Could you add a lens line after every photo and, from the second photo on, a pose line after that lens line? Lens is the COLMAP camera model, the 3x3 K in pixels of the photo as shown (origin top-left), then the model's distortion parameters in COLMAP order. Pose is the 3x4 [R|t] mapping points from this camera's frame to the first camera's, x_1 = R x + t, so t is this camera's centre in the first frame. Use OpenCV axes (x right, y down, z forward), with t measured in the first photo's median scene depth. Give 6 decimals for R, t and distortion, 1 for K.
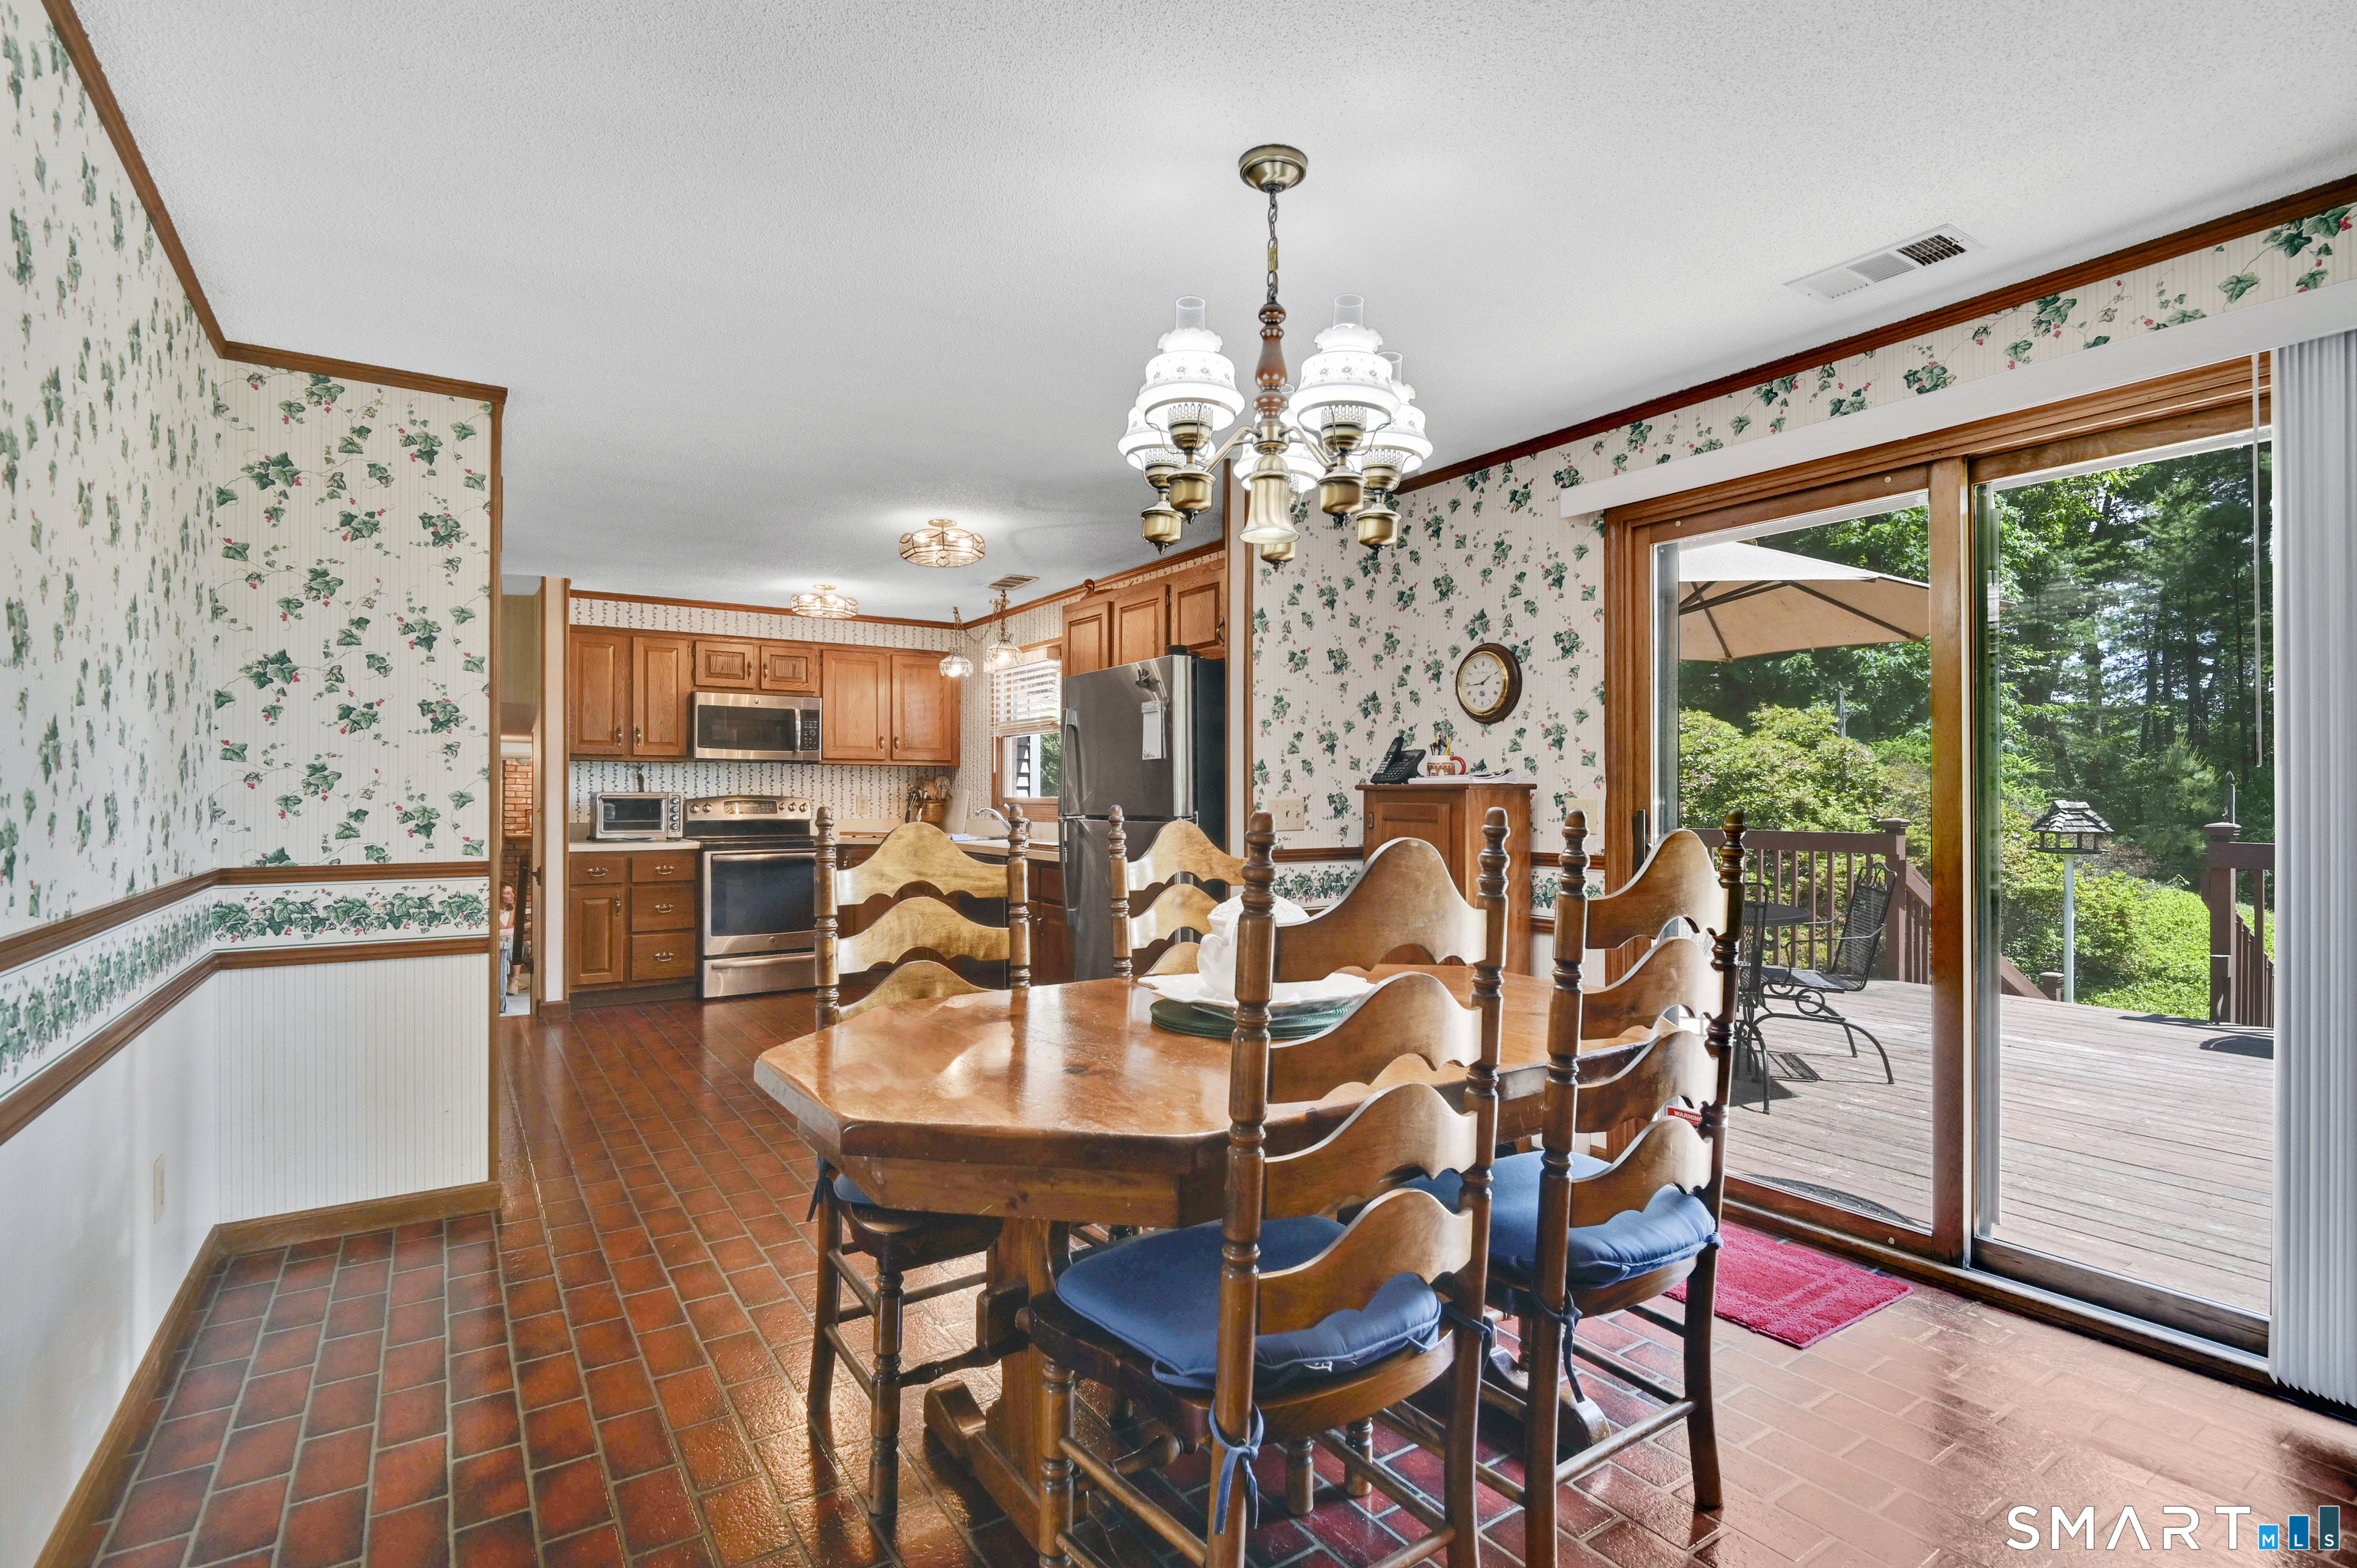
lens RADIAL K [[1093.1, 0, 1230.6], [0, 1093.1, 787.5], [0, 0, 1]] dist [-0.002639, -0.000917]
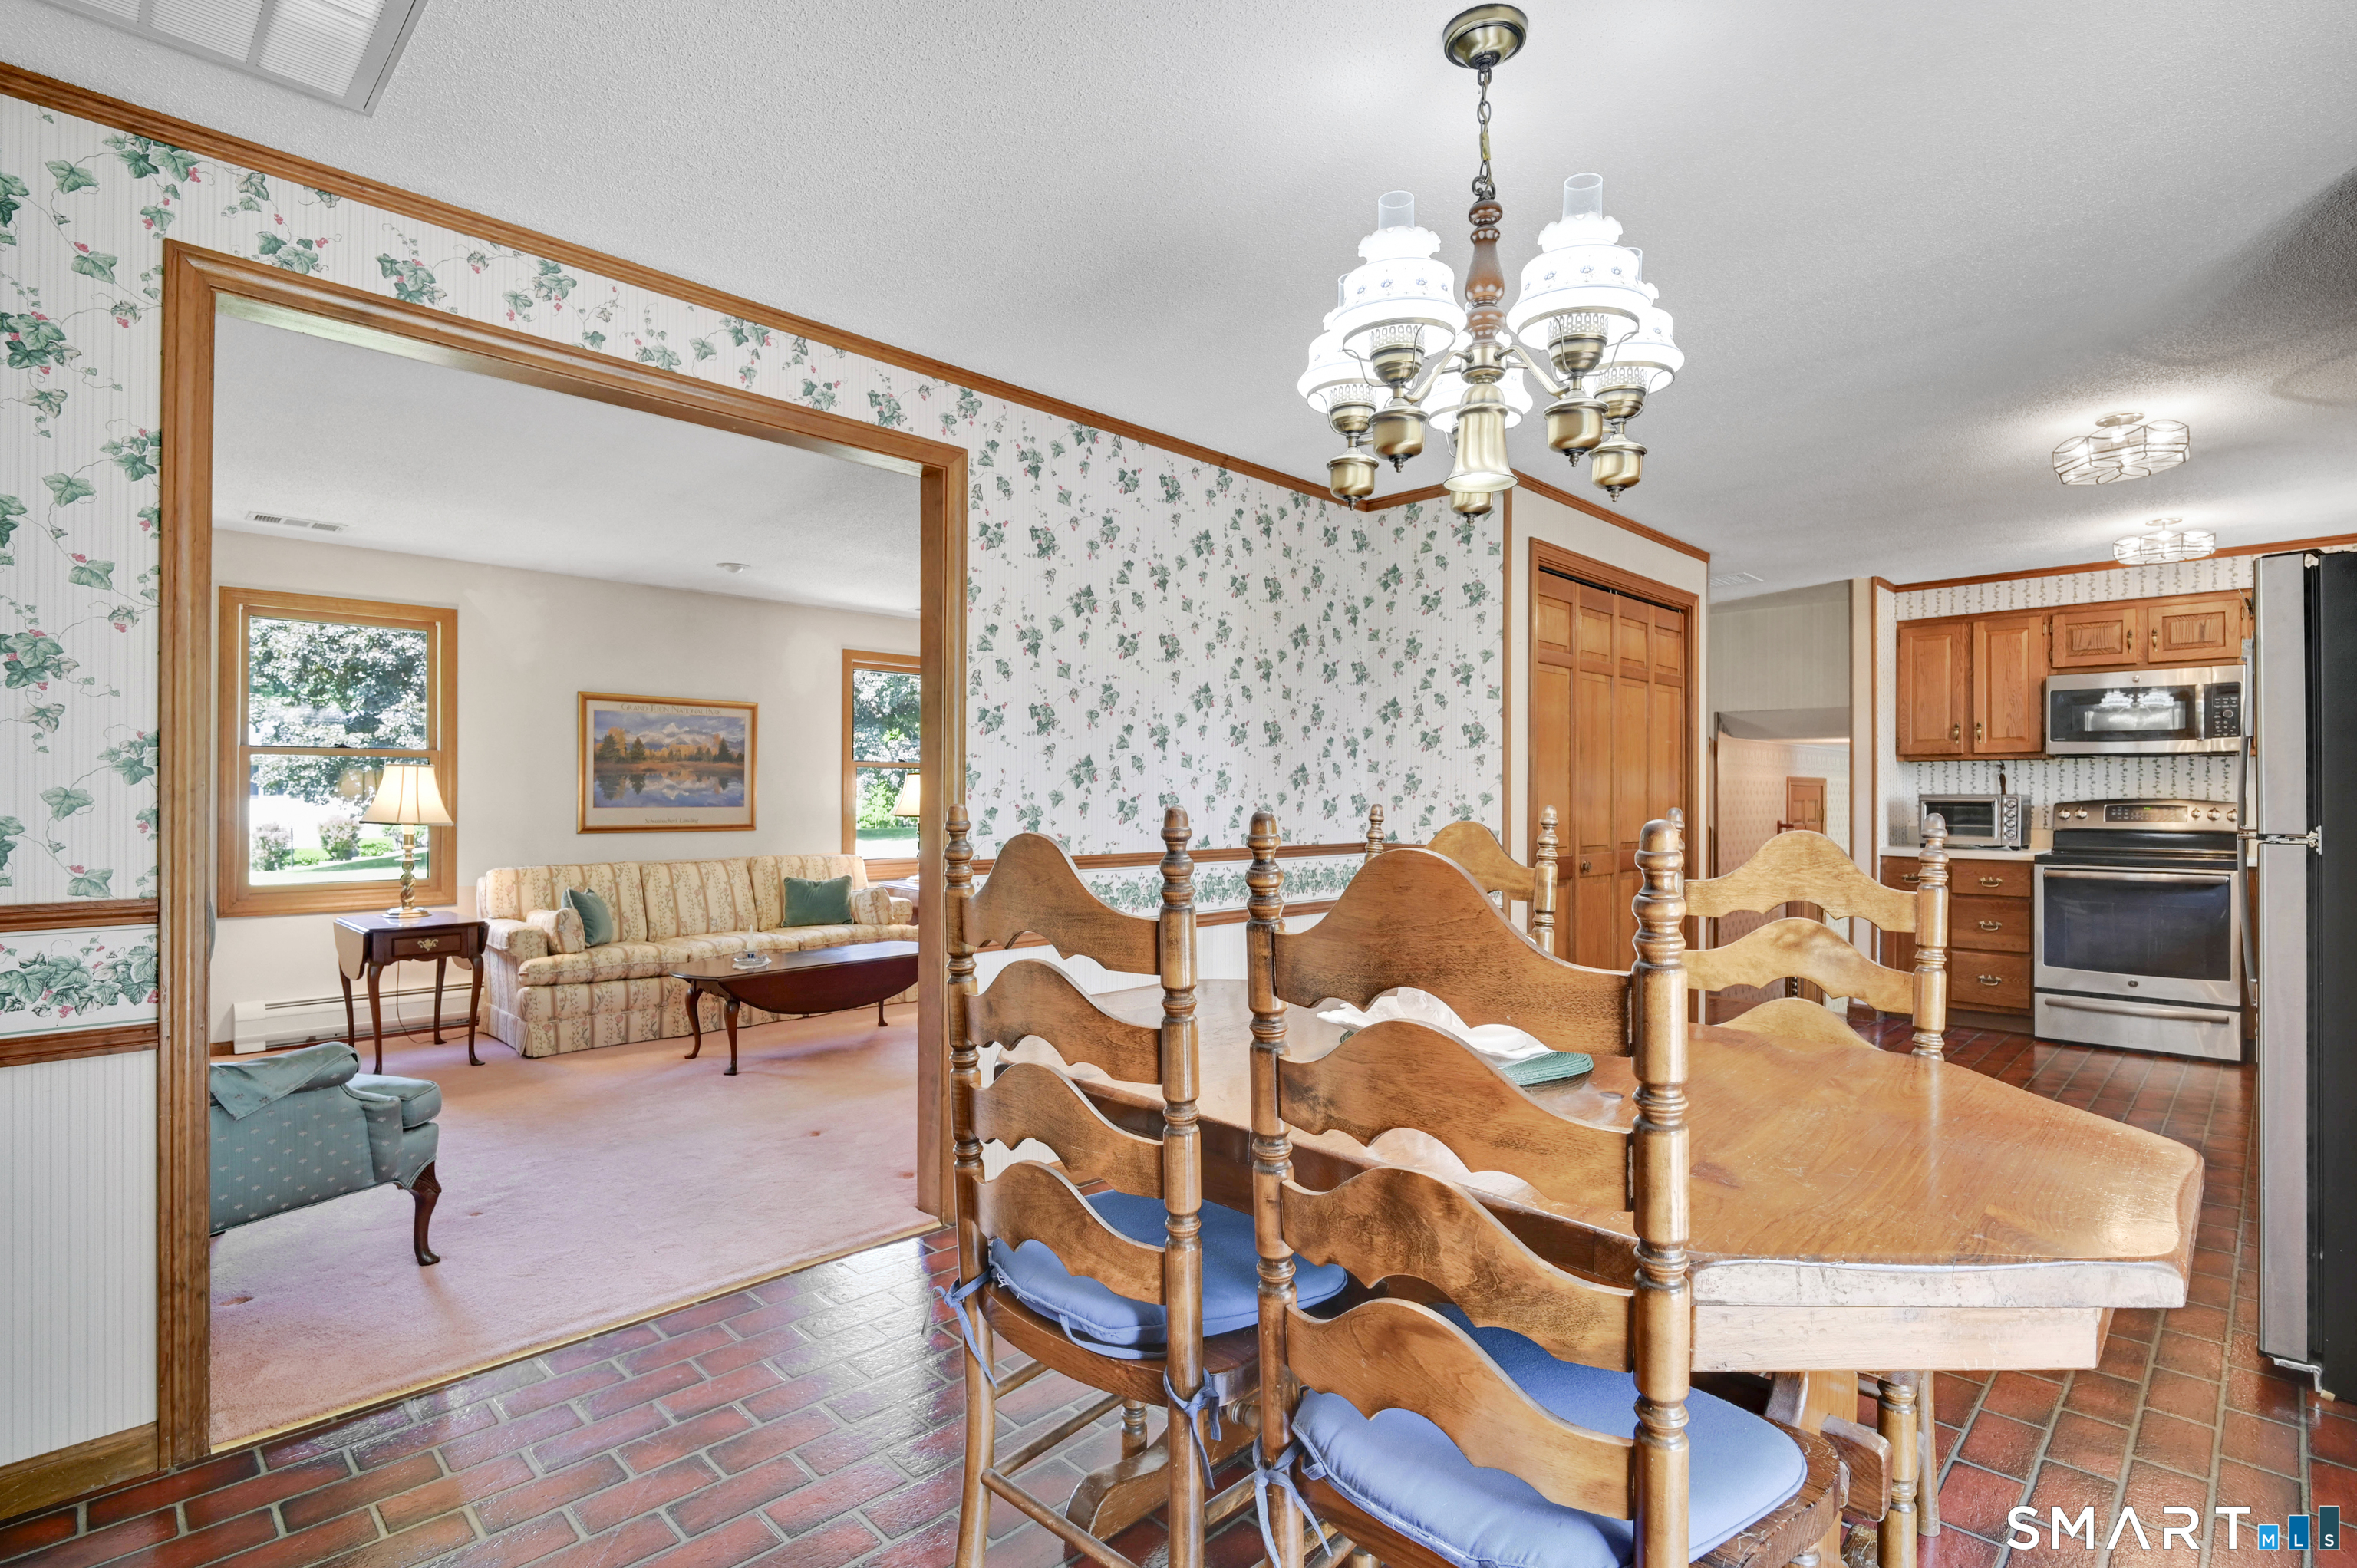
lens RADIAL K [[1175.2, 0, 1237.7], [0, 1175.2, 791.1], [0, 0, 1]] dist [-0.001004, -0.000733]
pose [[0.210165, -0.003248, -0.977661, 0.268574], [0.003732, 0.999990, -0.002520, 0.001725], [0.977659, -0.003119, 0.210175, 0.193829]]
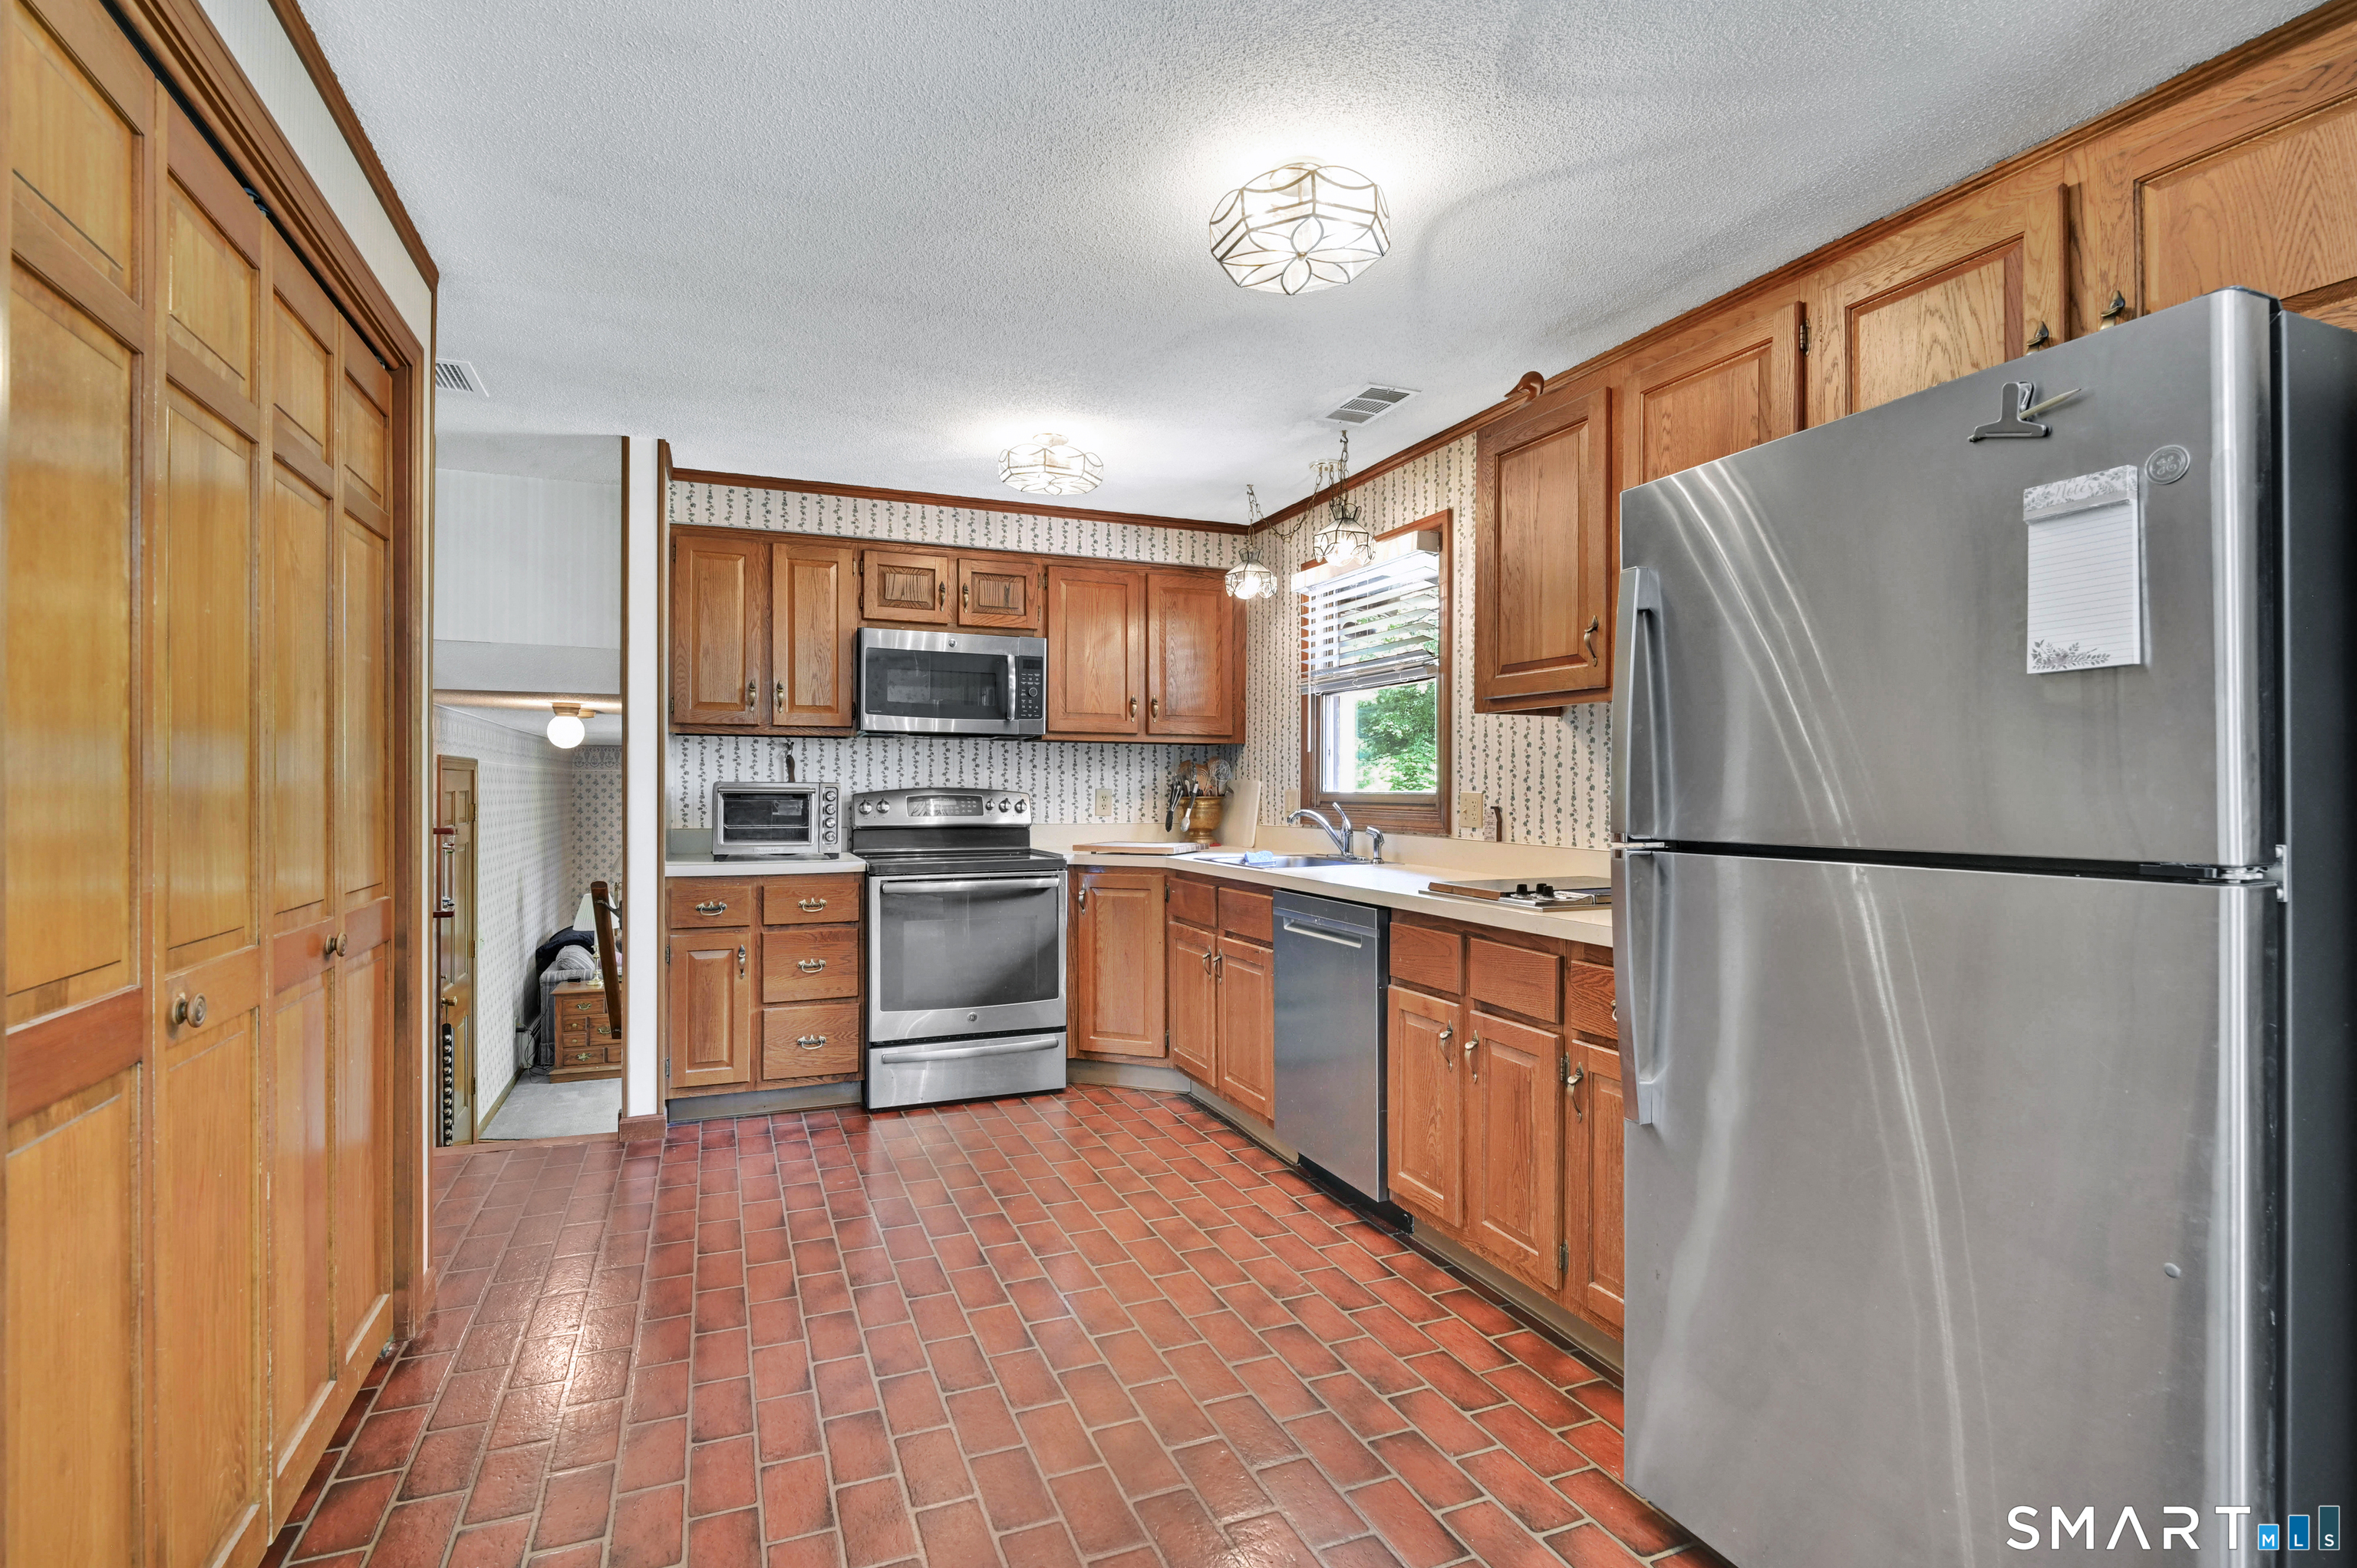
lens RADIAL K [[1154.7, 0, 1180.1], [0, 1154.7, 789.4], [0, 0, 1]] dist [-0.001766, -0.000915]
pose [[0.970613, 0.002671, -0.240633, -0.142026], [-0.000876, 0.999971, 0.007569, 0.002894], [0.240646, -0.007136, 0.970587, 0.379905]]
